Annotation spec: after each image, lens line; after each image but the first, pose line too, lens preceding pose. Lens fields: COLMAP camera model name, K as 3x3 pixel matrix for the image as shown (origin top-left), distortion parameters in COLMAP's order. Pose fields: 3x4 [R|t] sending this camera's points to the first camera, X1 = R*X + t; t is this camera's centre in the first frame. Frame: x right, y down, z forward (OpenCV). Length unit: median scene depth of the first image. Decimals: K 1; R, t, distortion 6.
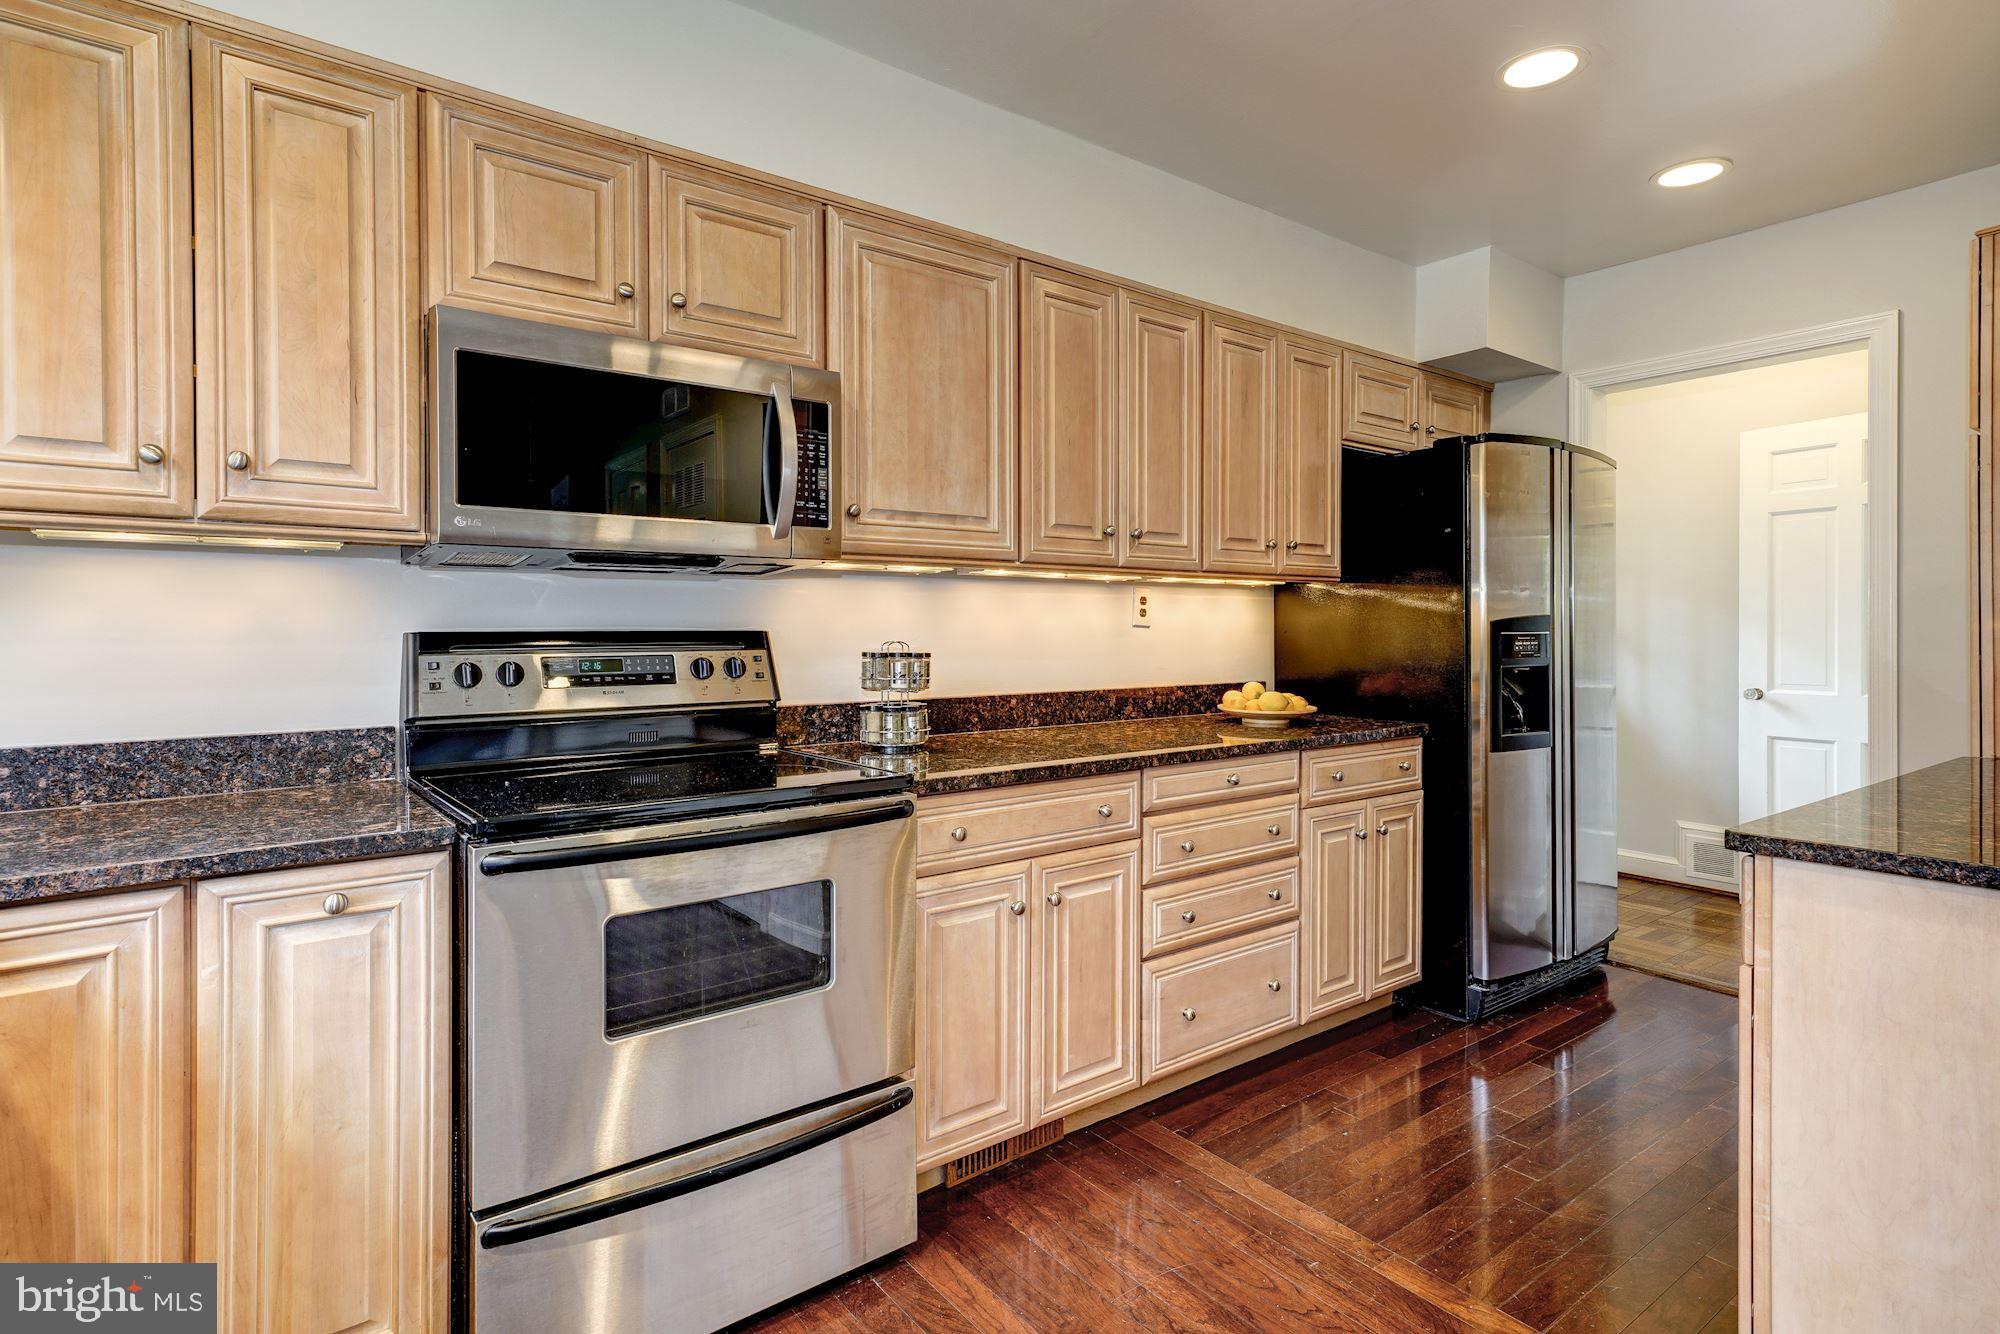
lens RADIAL K [[1022.0, 0, 998.9], [0, 1022.0, 632.9], [0, 0, 1]] dist [0.016618, -0.000253]
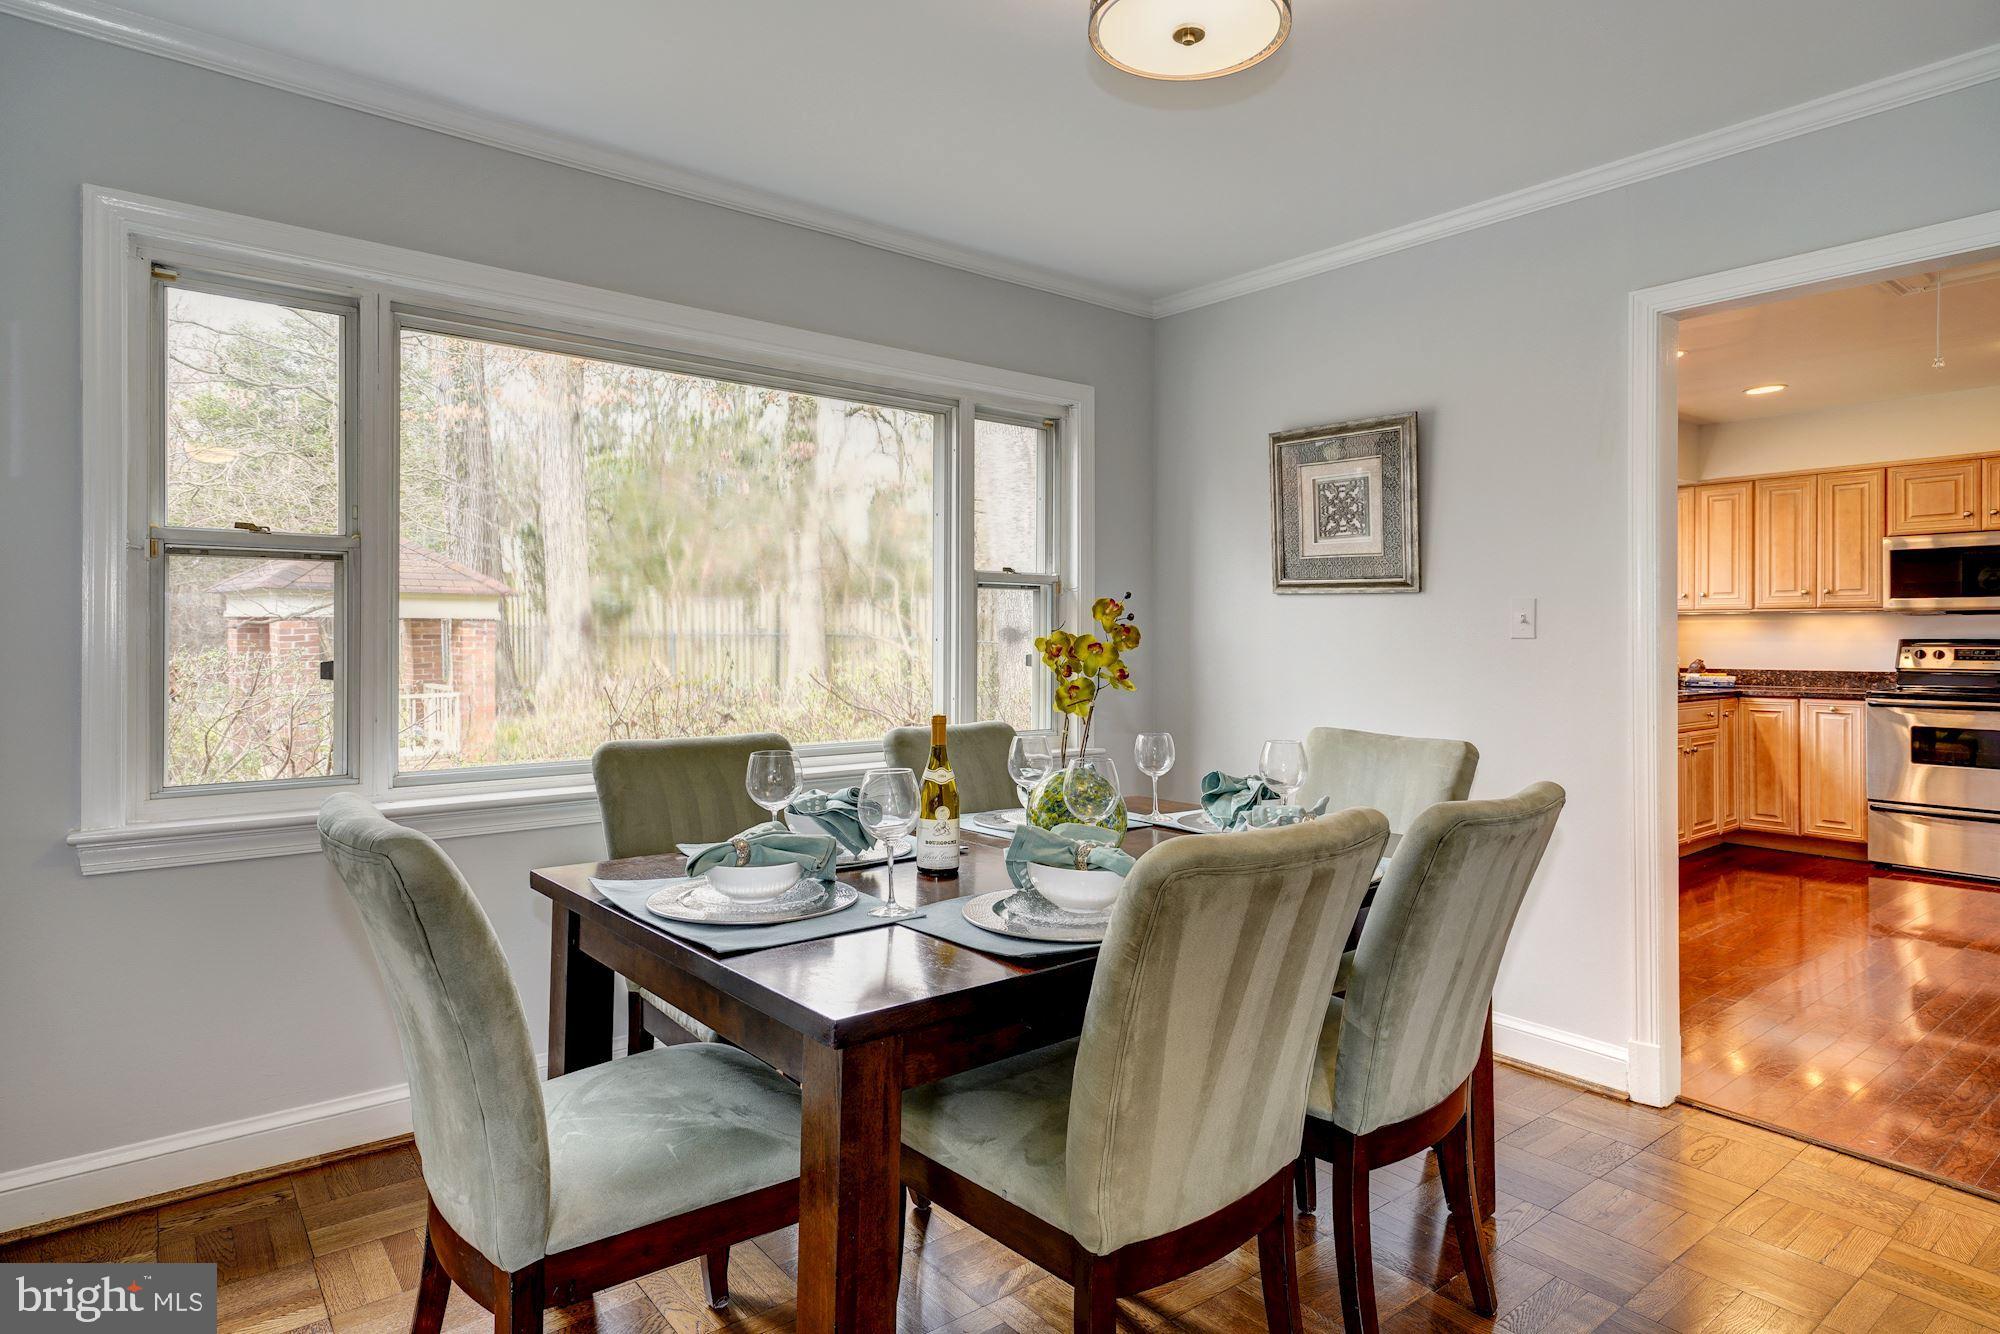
lens RADIAL K [[1098.2, 0, 998.5], [0, 1098.2, 635.1], [0, 0, 1]] dist [0.021414, -0.000825]
pose [[0.021735, 0.001600, -0.999762, 2.287716], [-0.004479, 0.999989, 0.001503, -0.004932], [0.999754, 0.004445, 0.021742, -1.470863]]
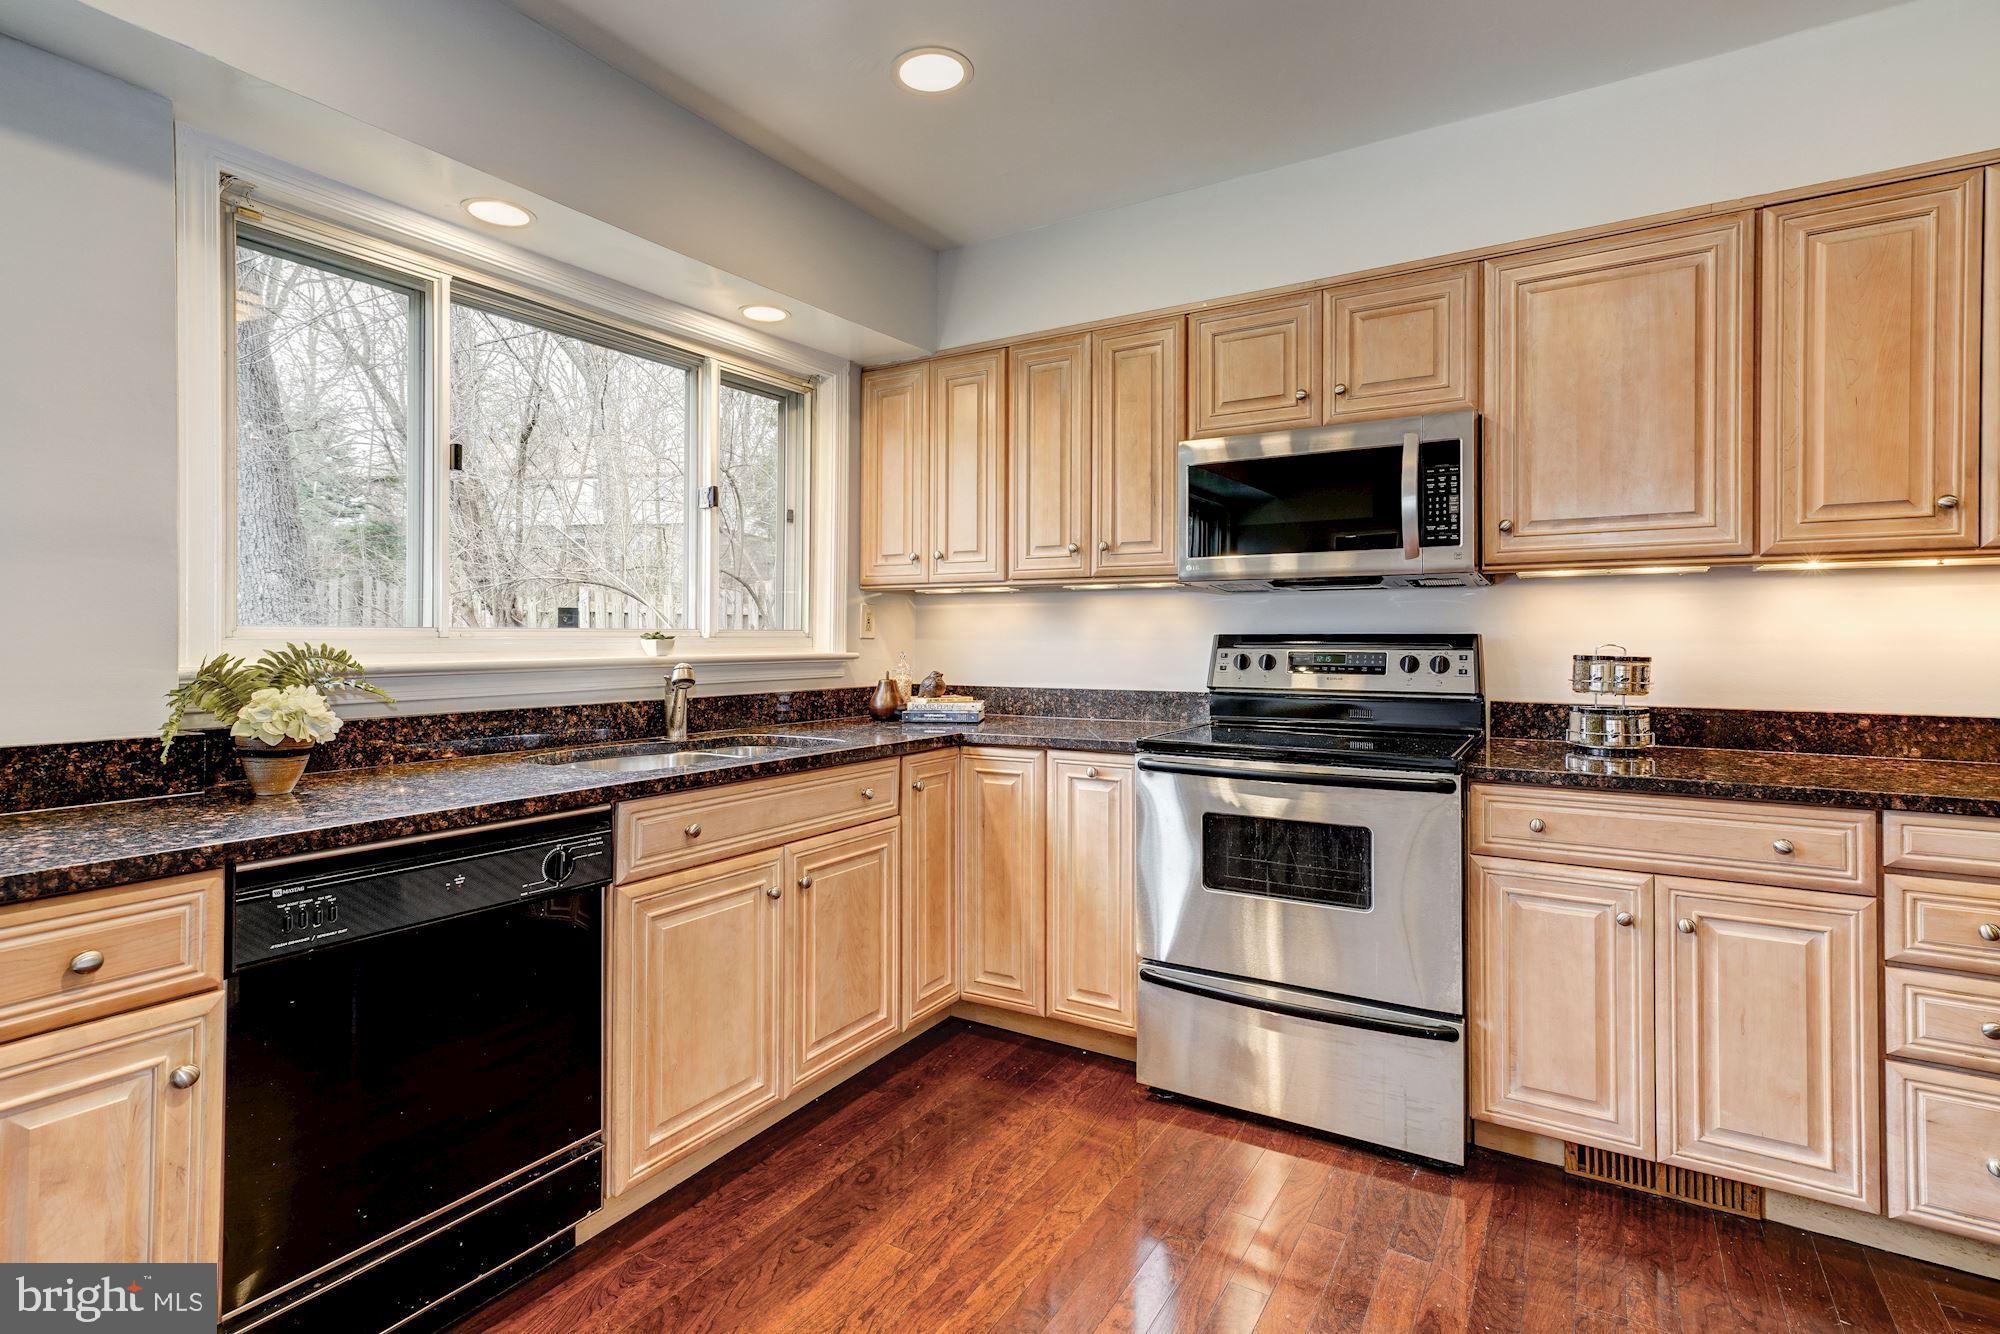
lens RADIAL K [[967.2, 0, 996.1], [0, 967.2, 638.4], [0, 0, 1]] dist [0.009222, 0.002958]
pose [[0.359796, 0.004793, -0.933019, 0.667349], [-0.004975, 0.999982, 0.003218, 0.002203], [0.933018, 0.003484, 0.359814, 0.109089]]
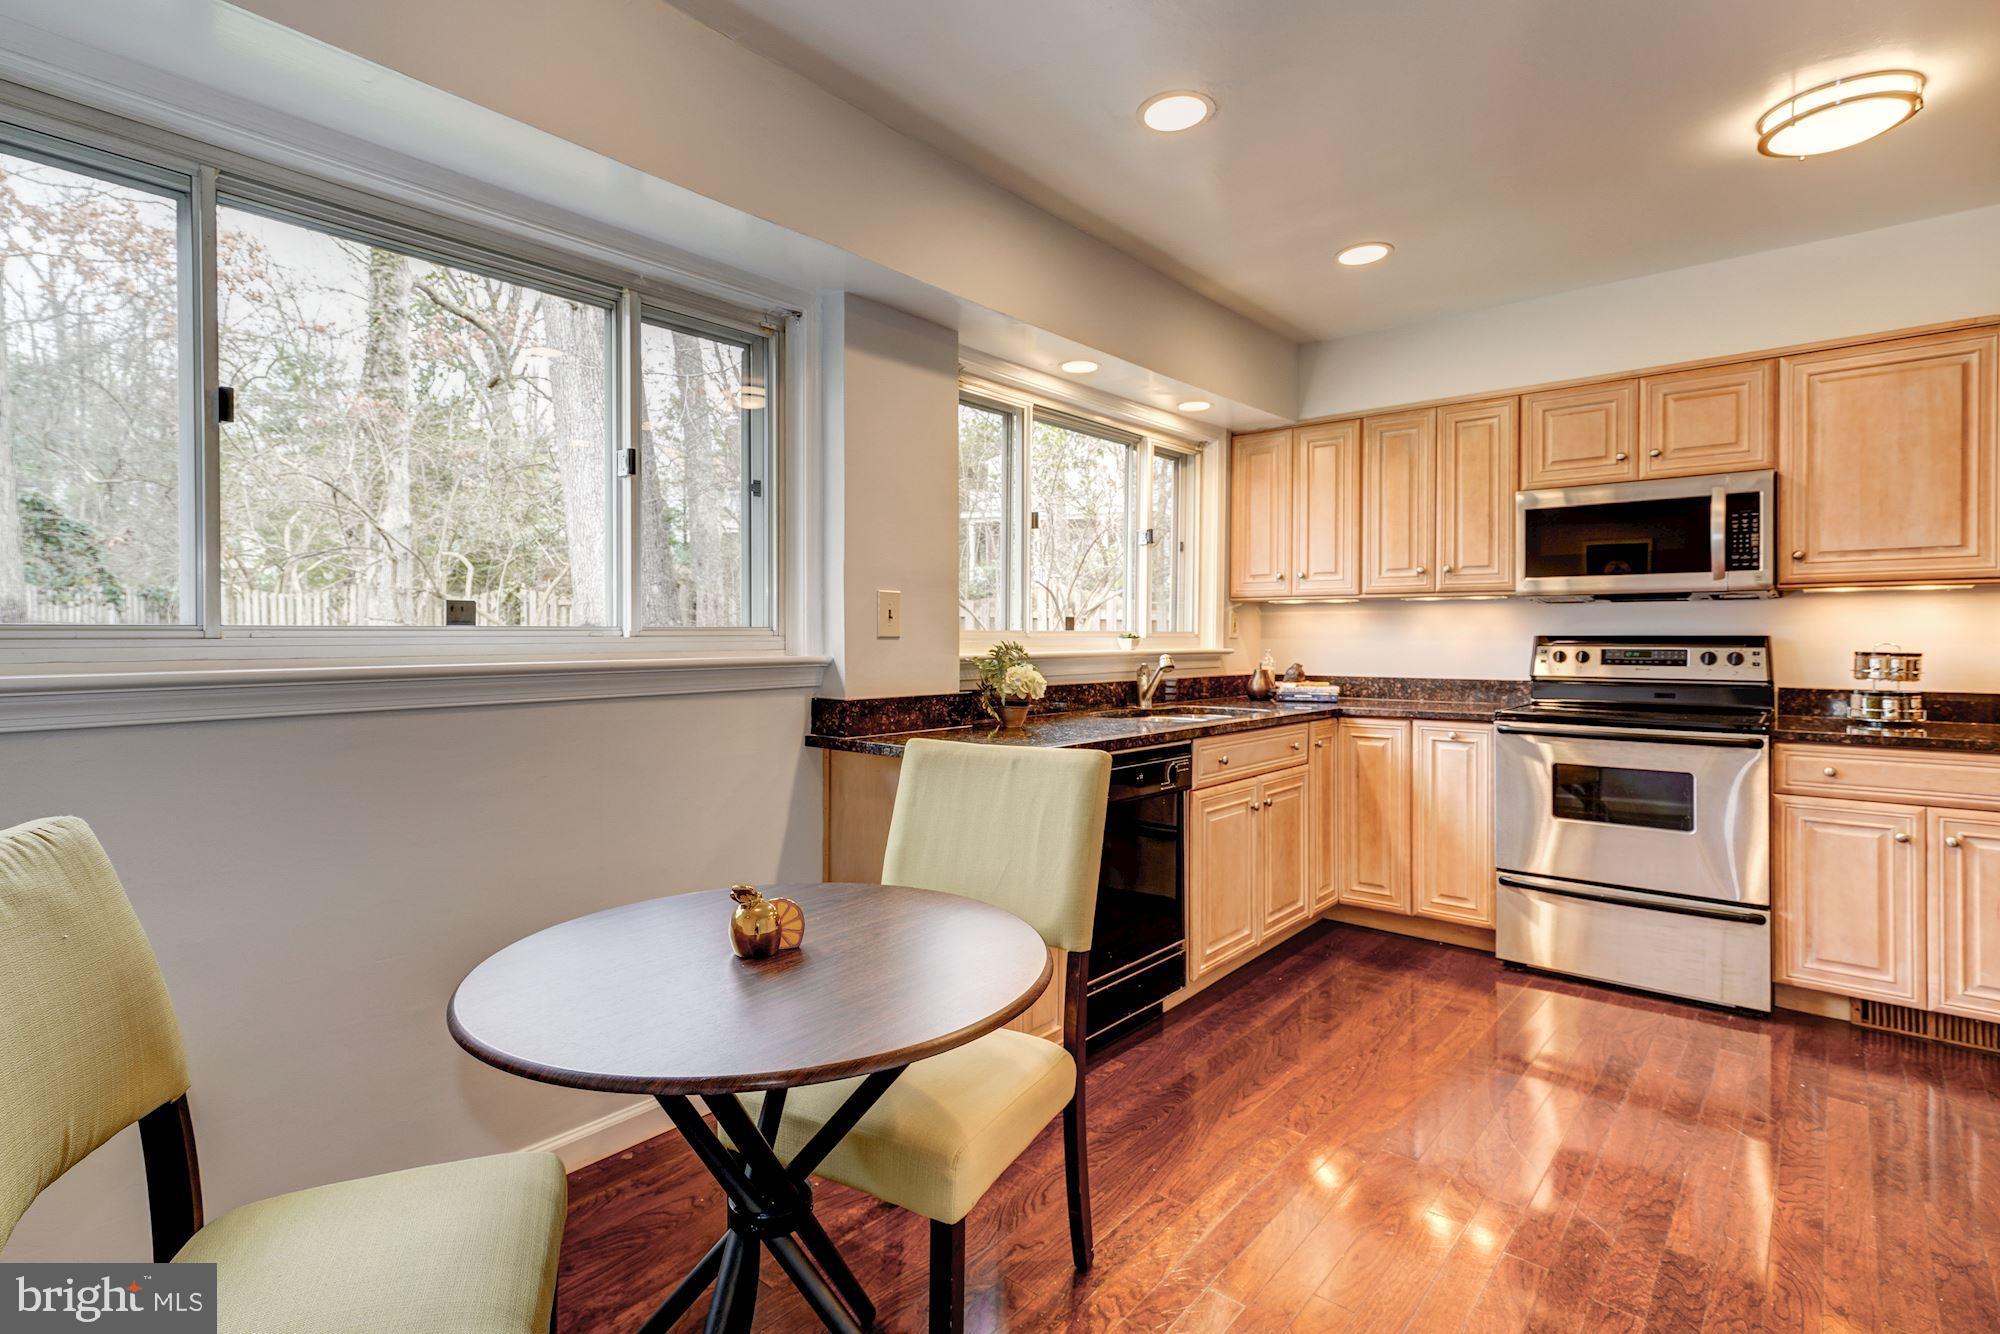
lens RADIAL K [[967.2, 0, 996.1], [0, 967.2, 638.4], [0, 0, 1]] dist [0.009222, 0.002958]
pose [[0.208910, 0.006015, -0.977916, 1.047196], [-0.005432, 0.999973, 0.004990, 0.001398], [0.977920, 0.004269, 0.208937, -0.462465]]
